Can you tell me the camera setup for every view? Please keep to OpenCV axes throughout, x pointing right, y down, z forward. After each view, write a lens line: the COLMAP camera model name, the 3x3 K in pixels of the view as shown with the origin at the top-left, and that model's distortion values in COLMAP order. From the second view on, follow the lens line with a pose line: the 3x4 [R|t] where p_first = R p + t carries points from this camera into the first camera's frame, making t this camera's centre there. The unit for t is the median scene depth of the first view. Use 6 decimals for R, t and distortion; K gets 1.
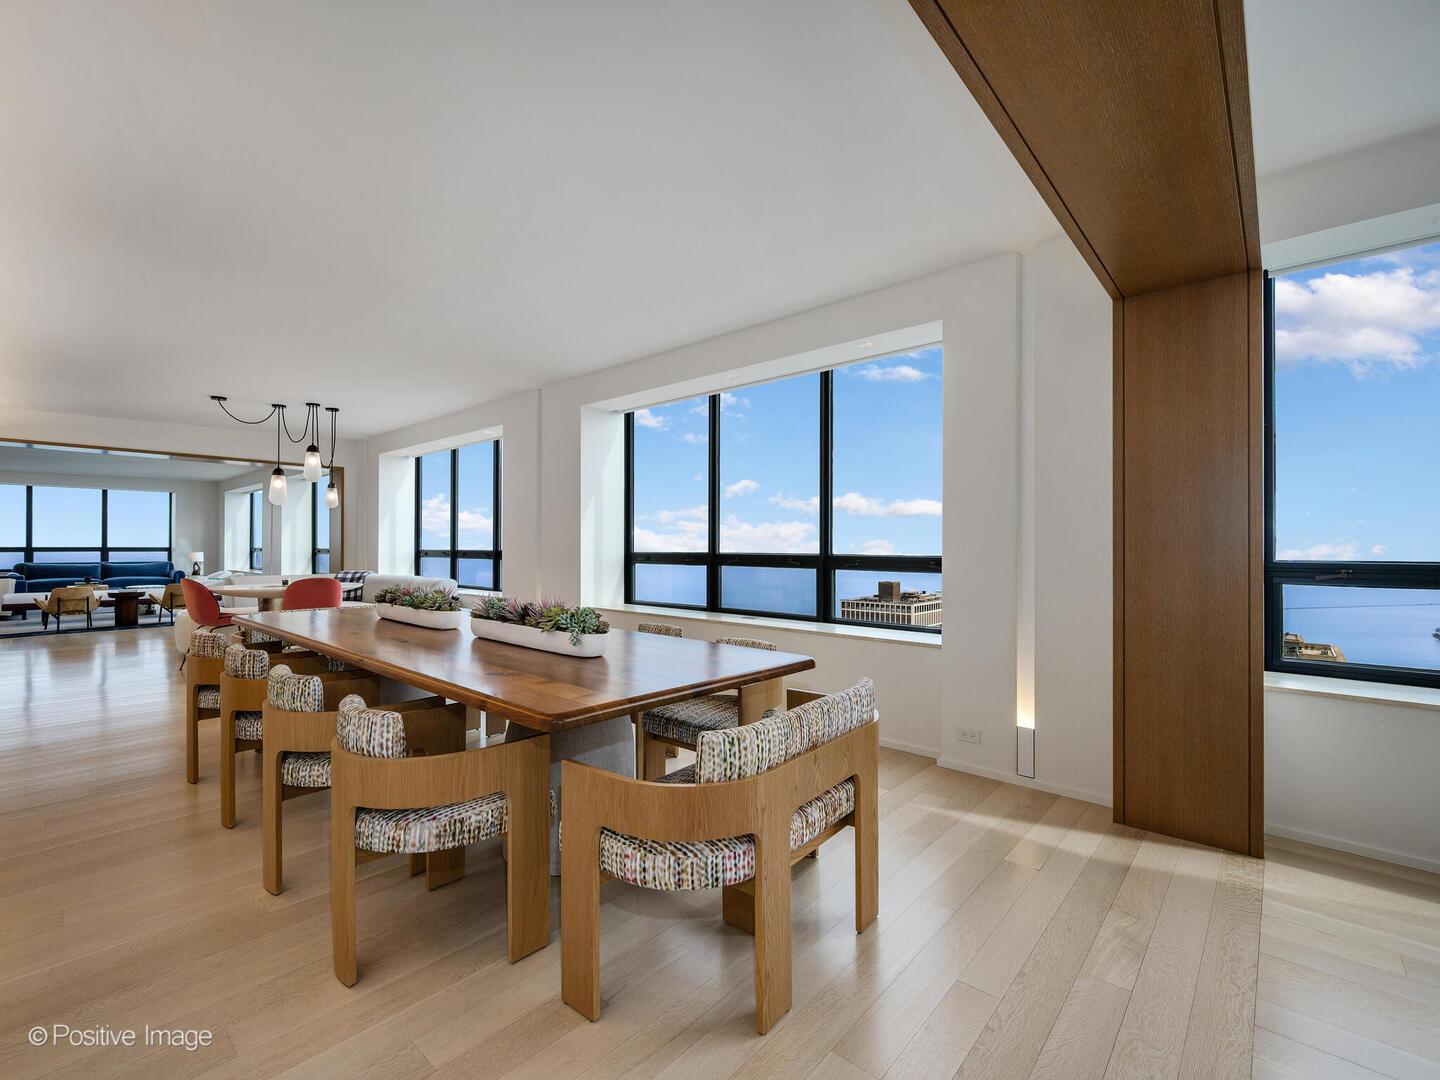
lens RADIAL K [[637.8, 0, 723.4], [0, 637.8, 547.7], [0, 0, 1]] dist [-0.000976, 0.000302]
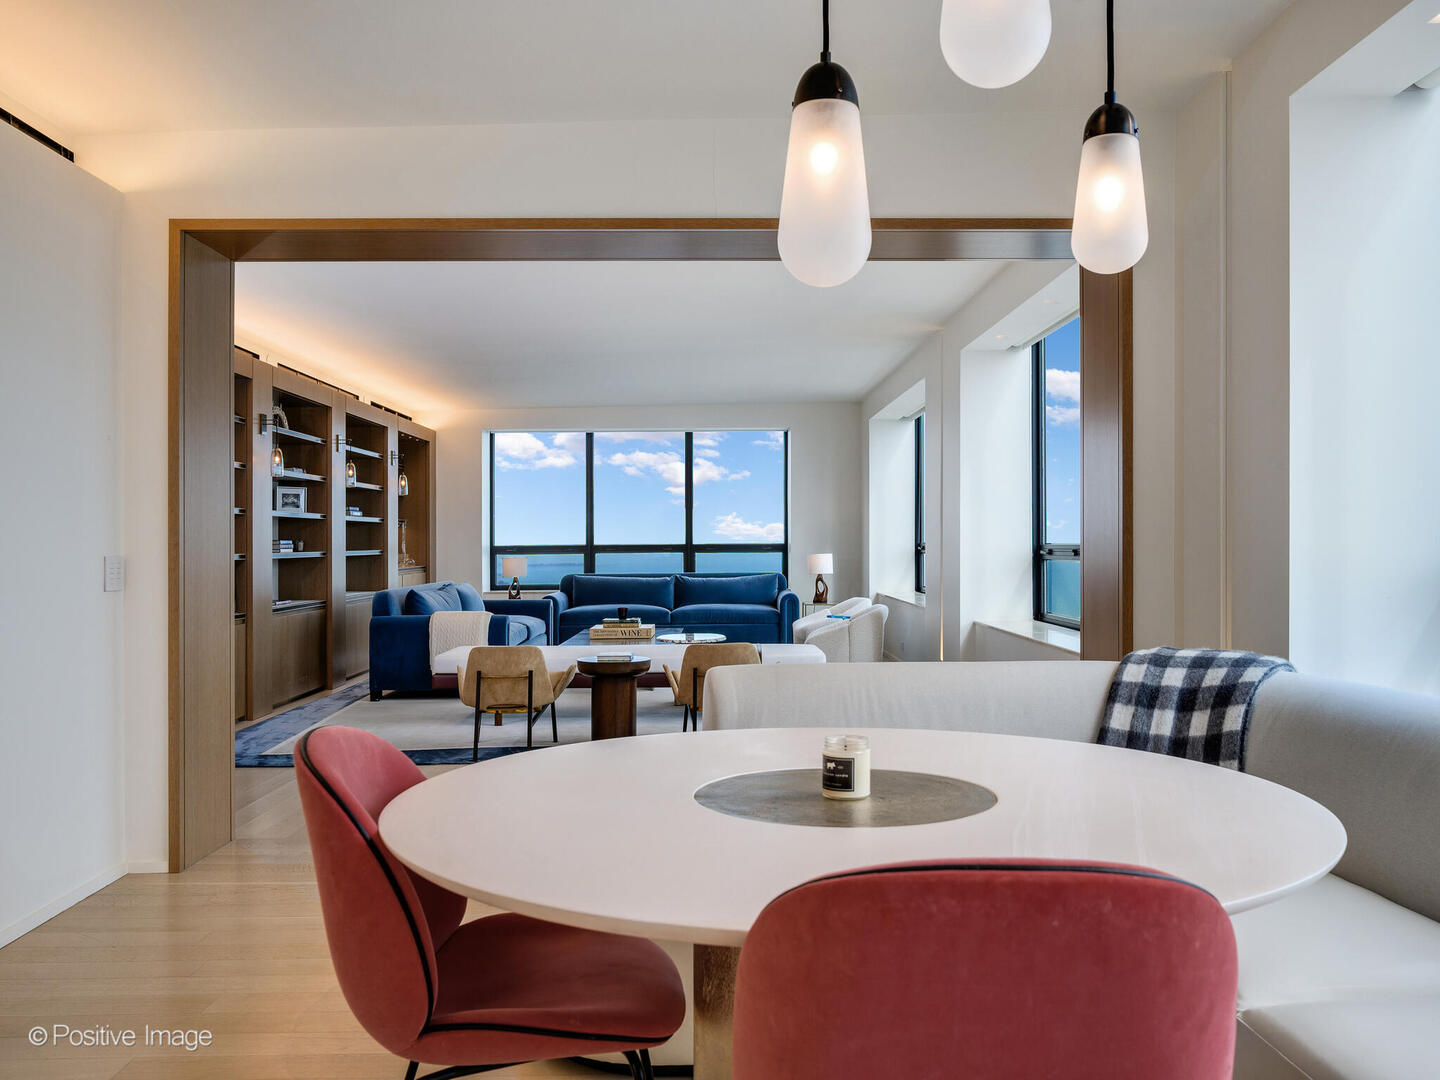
lens RADIAL K [[1225.0, 0, 720.0], [0, 1225.0, 540.0], [0, 0, 1]] dist [0.004412, 0.000394]
pose [[0.670329, -0.011219, -0.741980, -0.237978], [0.012099, 0.999918, -0.004188, 0.000537], [0.741966, -0.006170, 0.670409, 0.382172]]
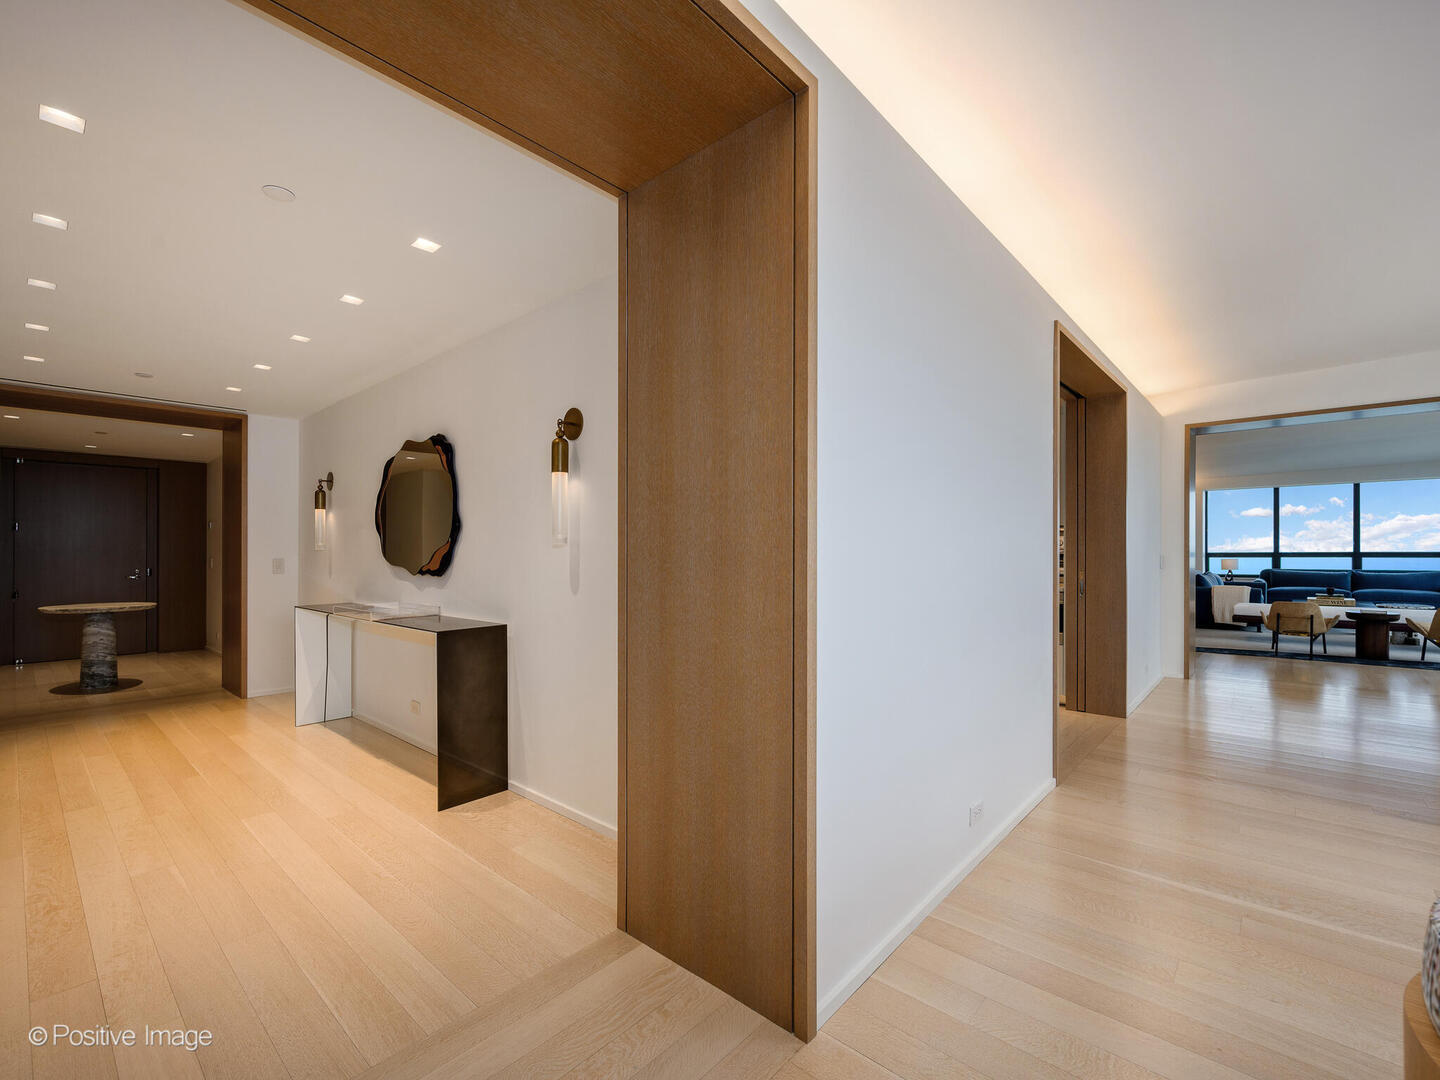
lens RADIAL K [[637.8, 0, 723.4], [0, 637.8, 547.7], [0, 0, 1]] dist [-0.000976, 0.000302]
pose [[-0.000612, -0.012155, -0.999926, -0.140637], [0.004580, 0.999916, -0.012158, -0.000160], [0.999989, -0.004587, -0.000557, 0.178381]]
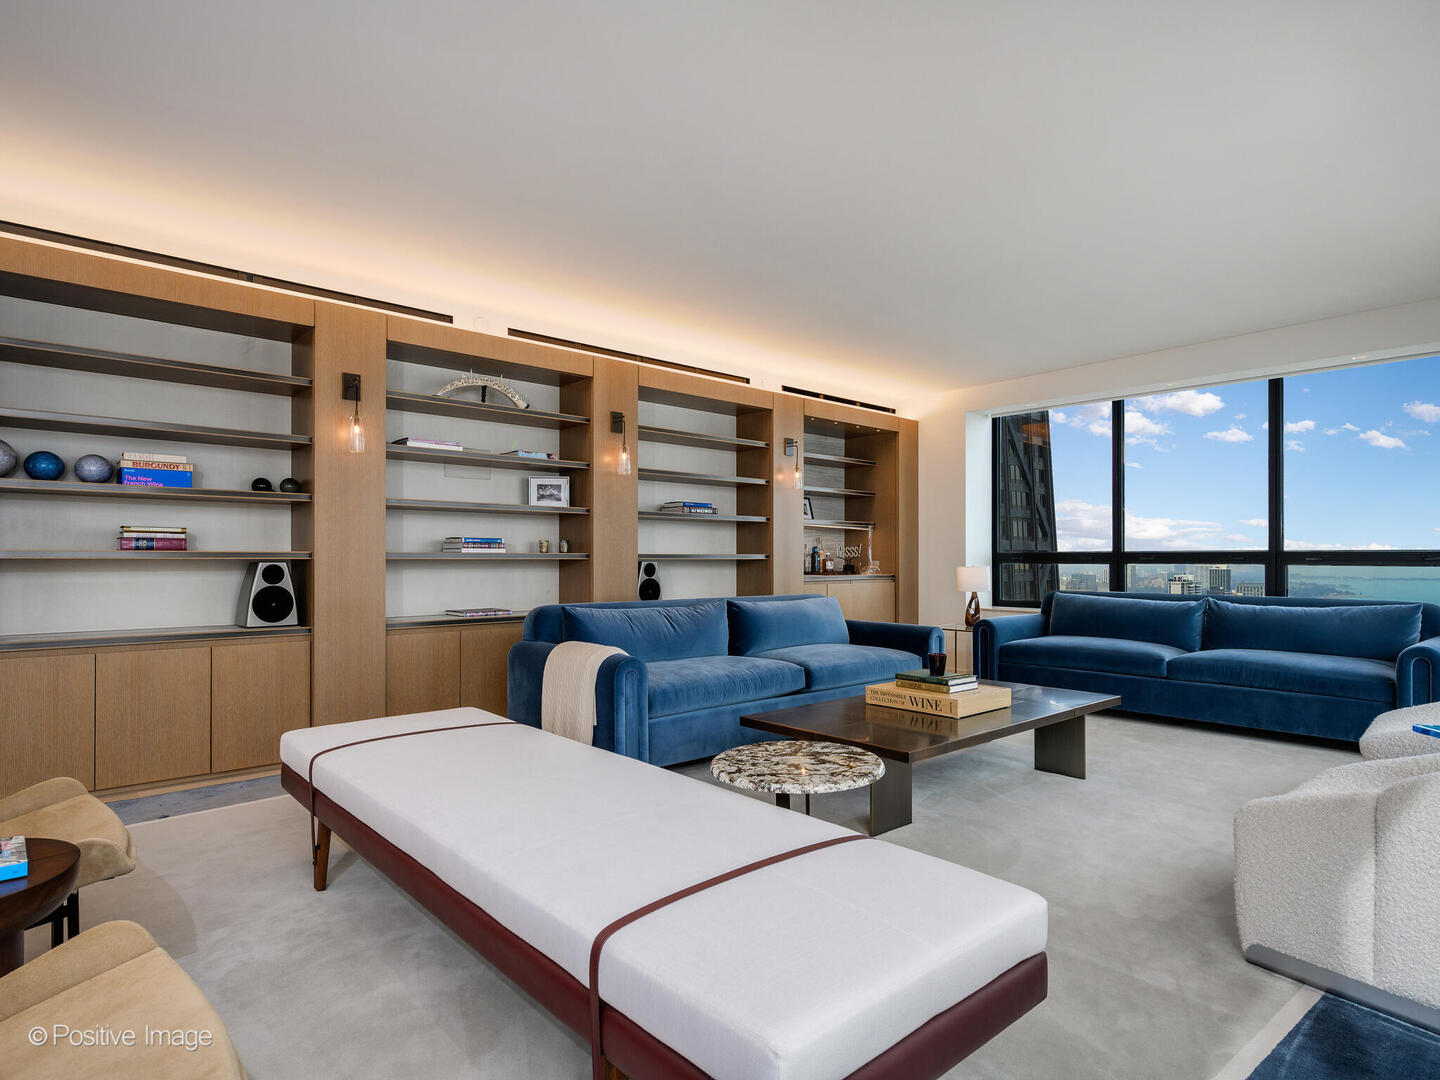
lens RADIAL K [[796.5, 0, 719.2], [0, 796.5, 553.4], [0, 0, 1]] dist [0.001179, 0.000107]
pose [[-0.113223, -0.011148, -0.993507, -0.555313], [-0.001840, 0.999938, -0.011010, 0.005927], [0.993568, 0.000581, -0.113237, 0.806970]]
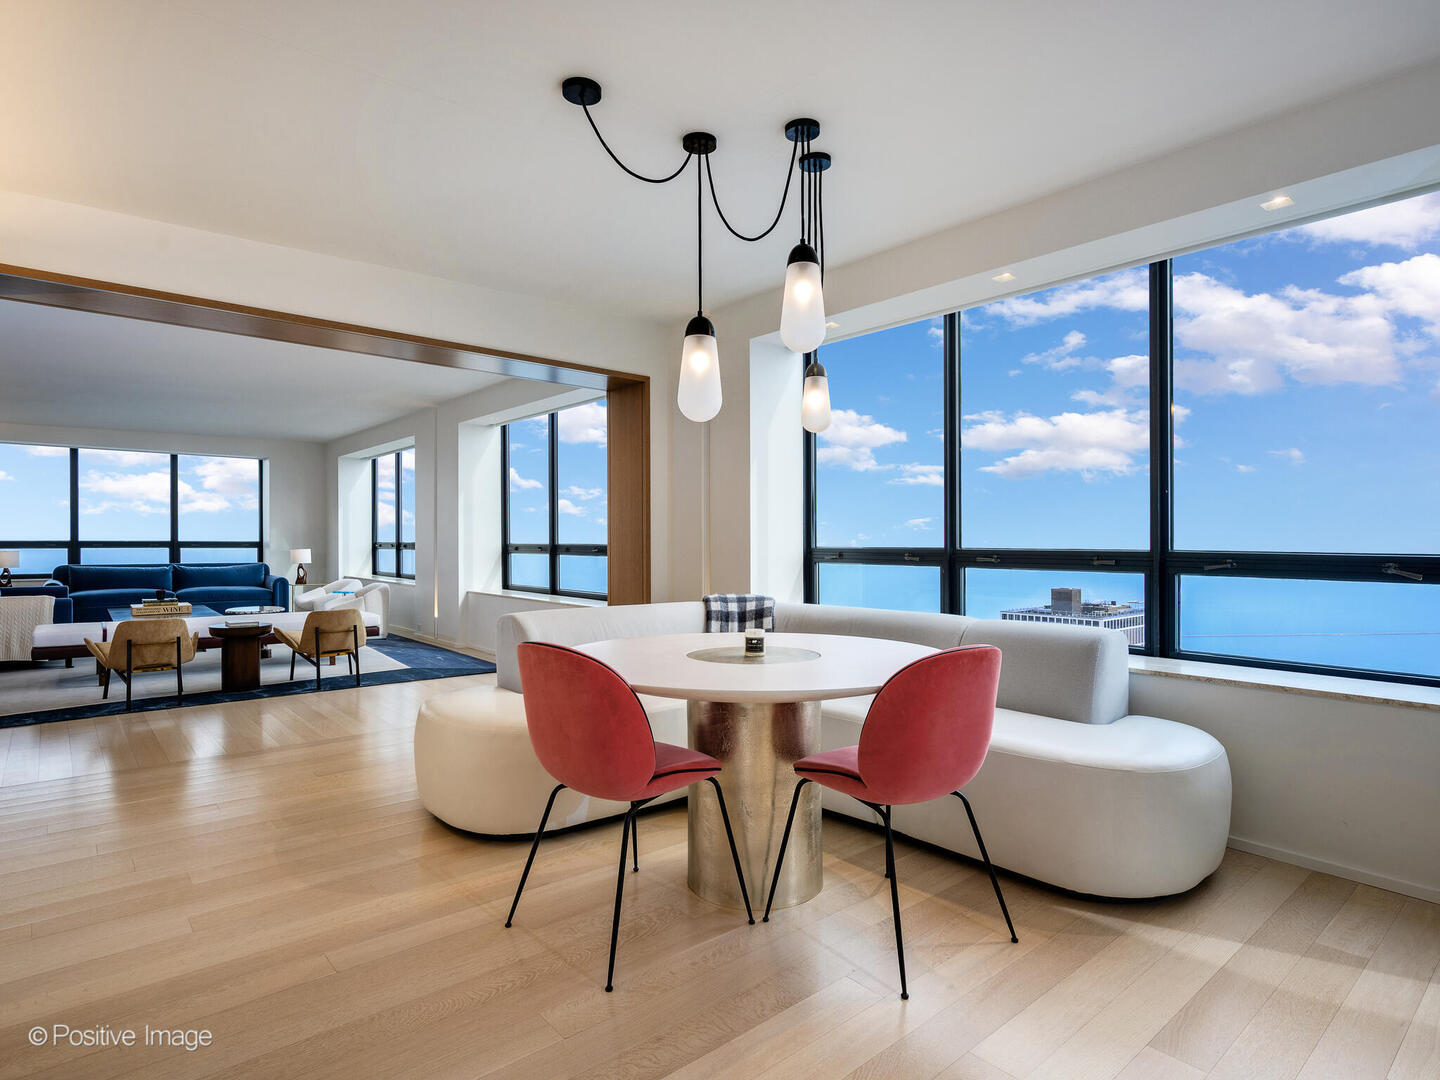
lens RADIAL K [[781.3, 0, 725.8], [0, 781.3, 548.1], [0, 0, 1]] dist [0.003850, 0.000045]
pose [[0.991195, 0.000478, -0.132409, -0.312955], [0.000721, 0.999959, 0.009007, -0.000419], [0.132408, -0.009023, 0.991154, 0.284881]]
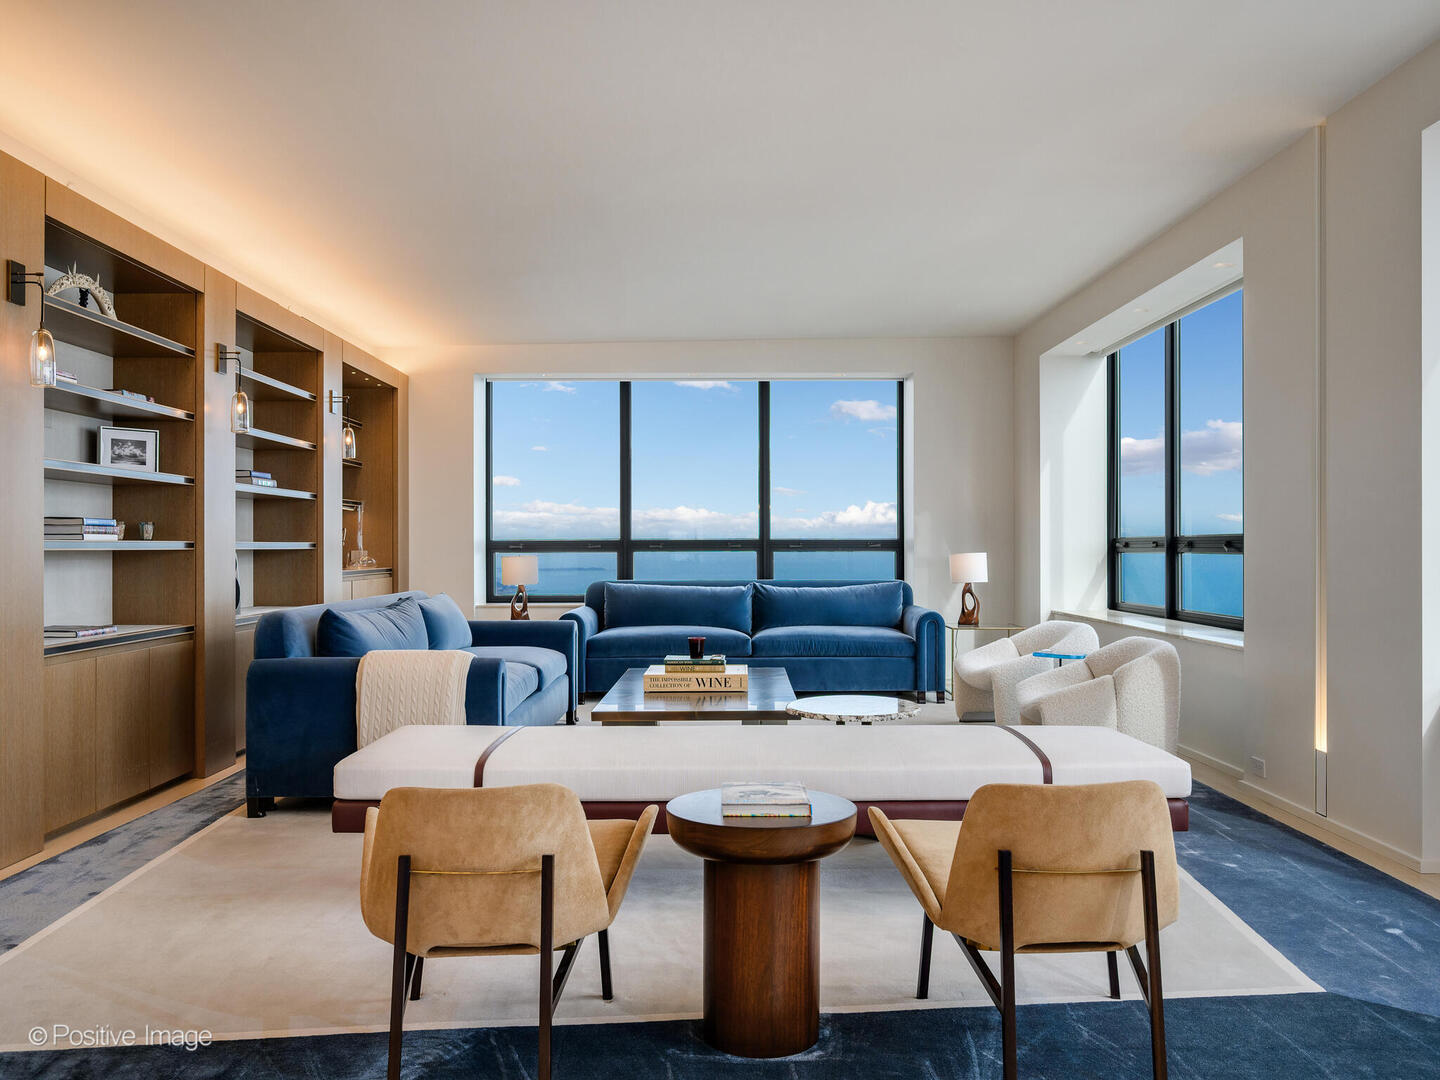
lens RADIAL K [[1200.2, 0, 718.5], [0, 1200.2, 554.9], [0, 0, 1]] dist [-0.009036, -0.001612]
pose [[0.665638, -0.001409, -0.746273, -0.506429], [0.006297, 0.999973, 0.003729, 0.005920], [0.746248, -0.007181, 0.665629, 0.557063]]
